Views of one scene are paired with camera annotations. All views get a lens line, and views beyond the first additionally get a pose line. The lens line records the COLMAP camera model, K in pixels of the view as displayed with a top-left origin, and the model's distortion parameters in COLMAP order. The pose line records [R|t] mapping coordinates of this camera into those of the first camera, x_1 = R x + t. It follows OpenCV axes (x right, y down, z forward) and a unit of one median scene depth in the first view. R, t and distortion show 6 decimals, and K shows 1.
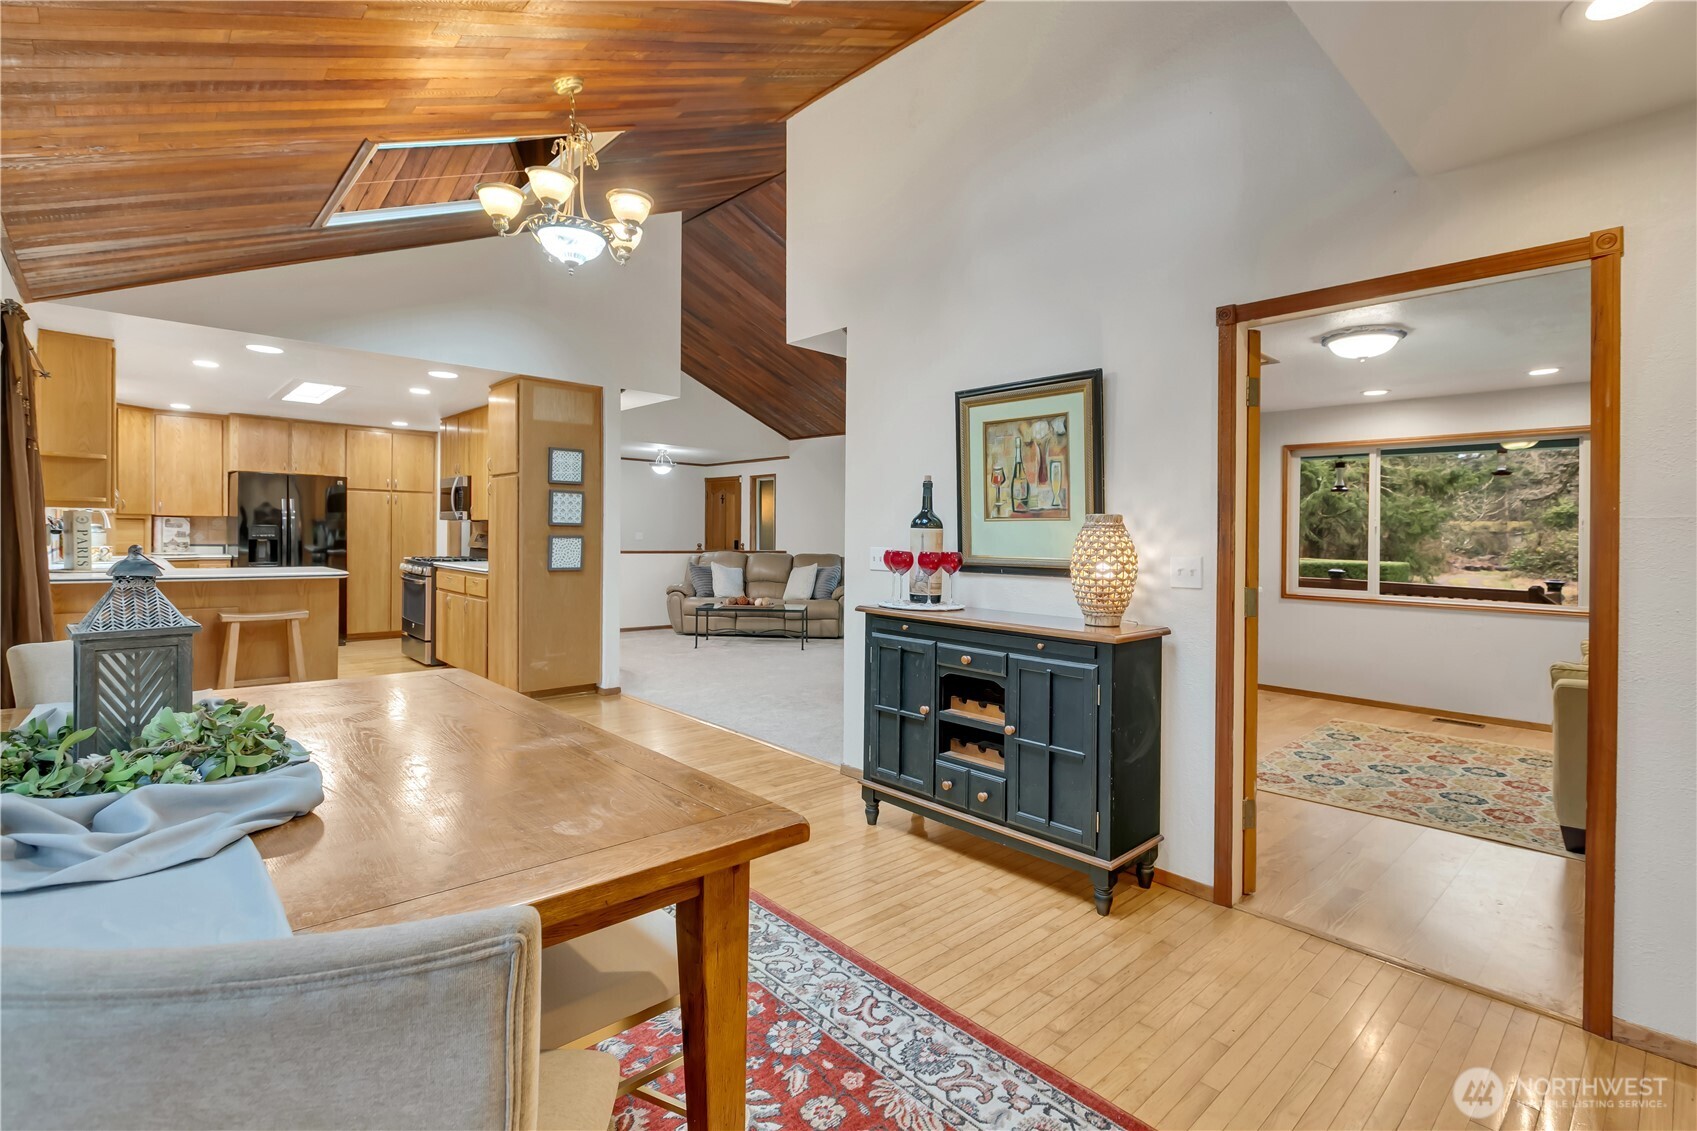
lens RADIAL K [[784.2, 0, 824.8], [0, 784.2, 538.5], [0, 0, 1]] dist [0.002128, 0.000110]
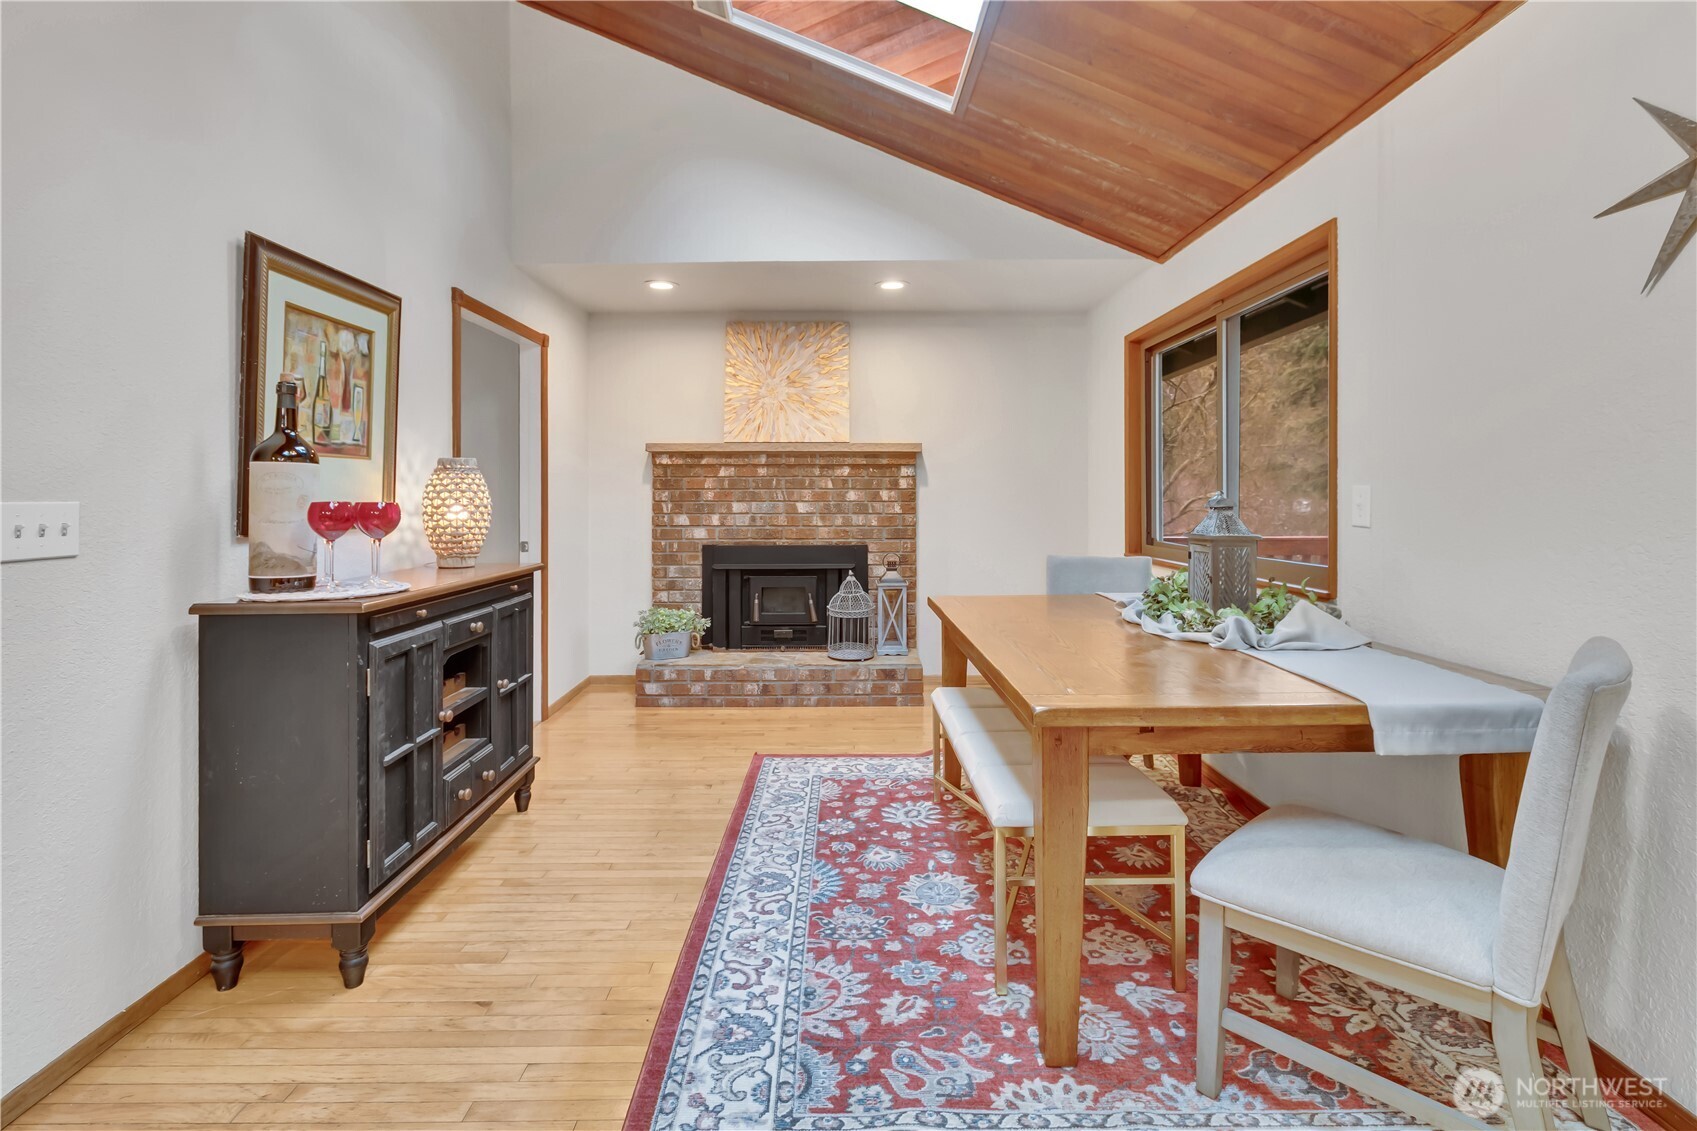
lens RADIAL K [[784.2, 0, 854.9], [0, 784.2, 493.4], [0, 0, 1]] dist [0.002128, 0.000110]
pose [[-0.753496, -0.015325, 0.657274, -0.630395], [-0.008064, 0.999869, 0.014068, -0.003541], [-0.657403, 0.005300, -0.753520, 1.288306]]
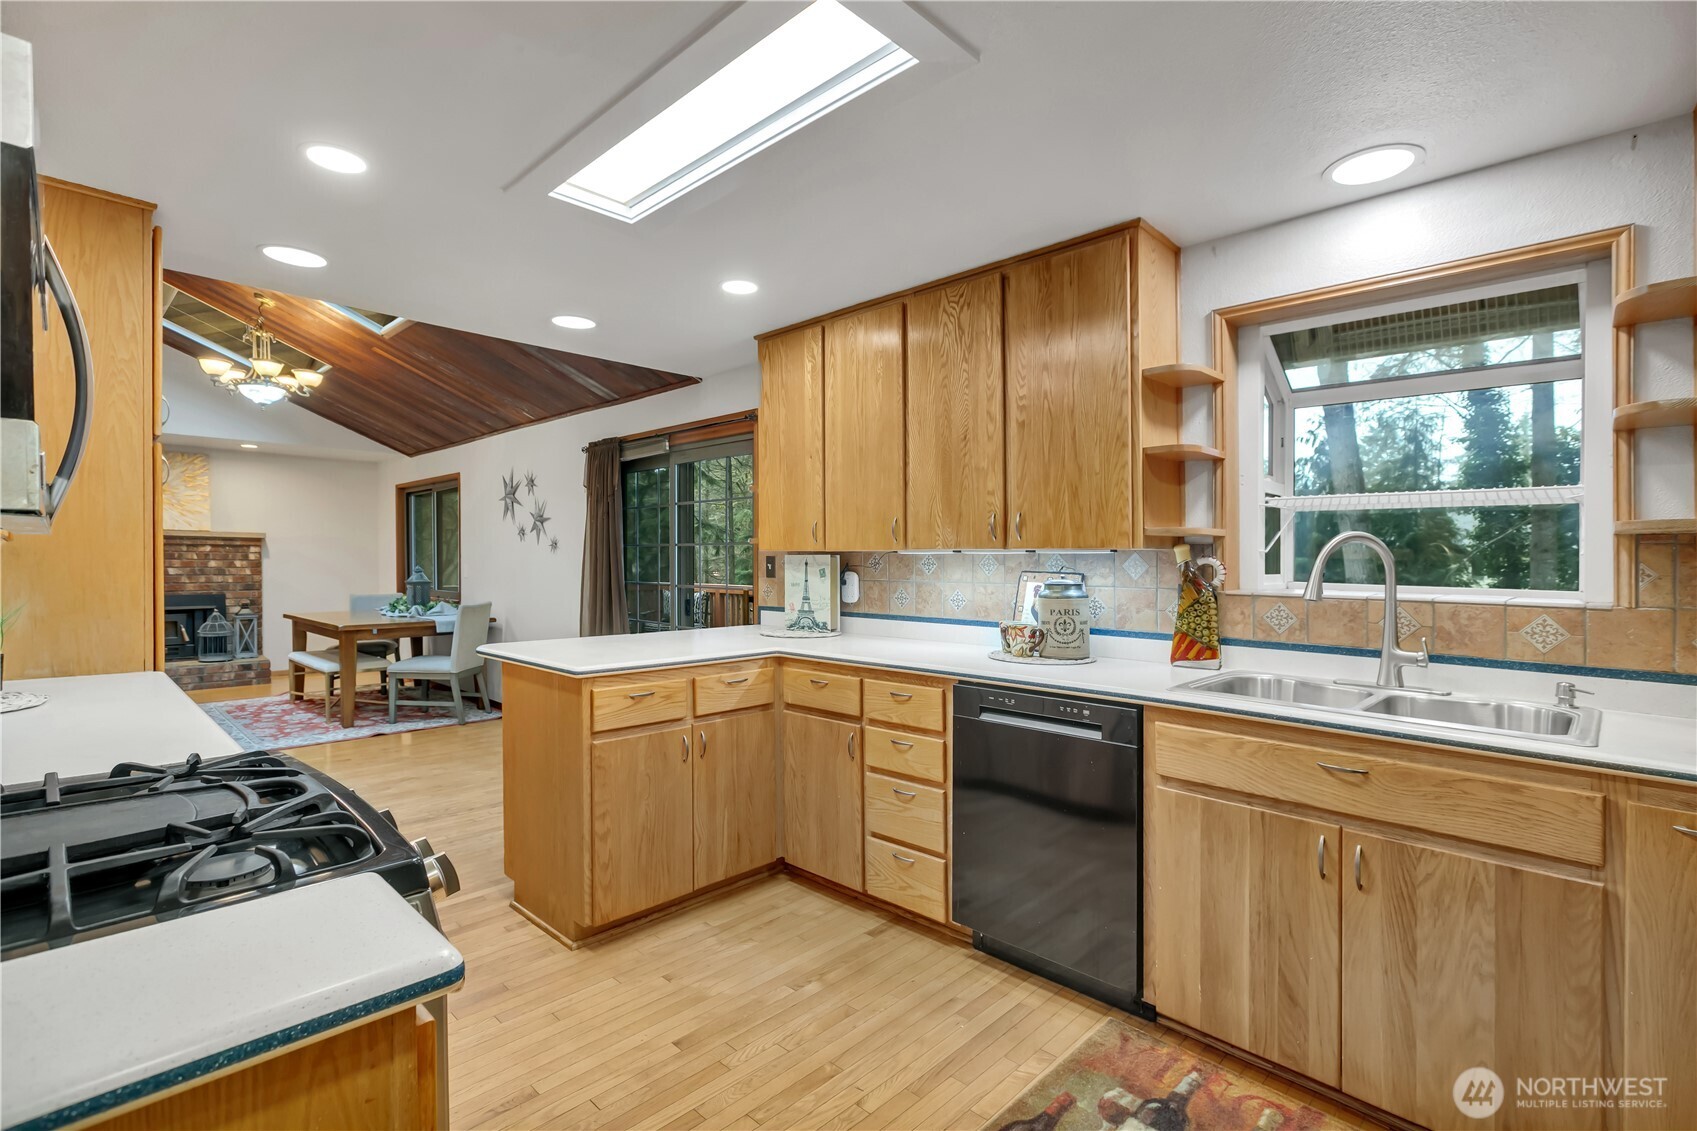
lens RADIAL K [[784.2, 0, 851.0], [0, 784.2, 574.6], [0, 0, 1]] dist [0.002128, 0.000110]
pose [[-0.996566, -0.014272, -0.081561, -1.131457], [-0.015392, 0.999795, 0.013119, -0.005815], [0.081357, 0.014329, -0.996582, 2.224079]]
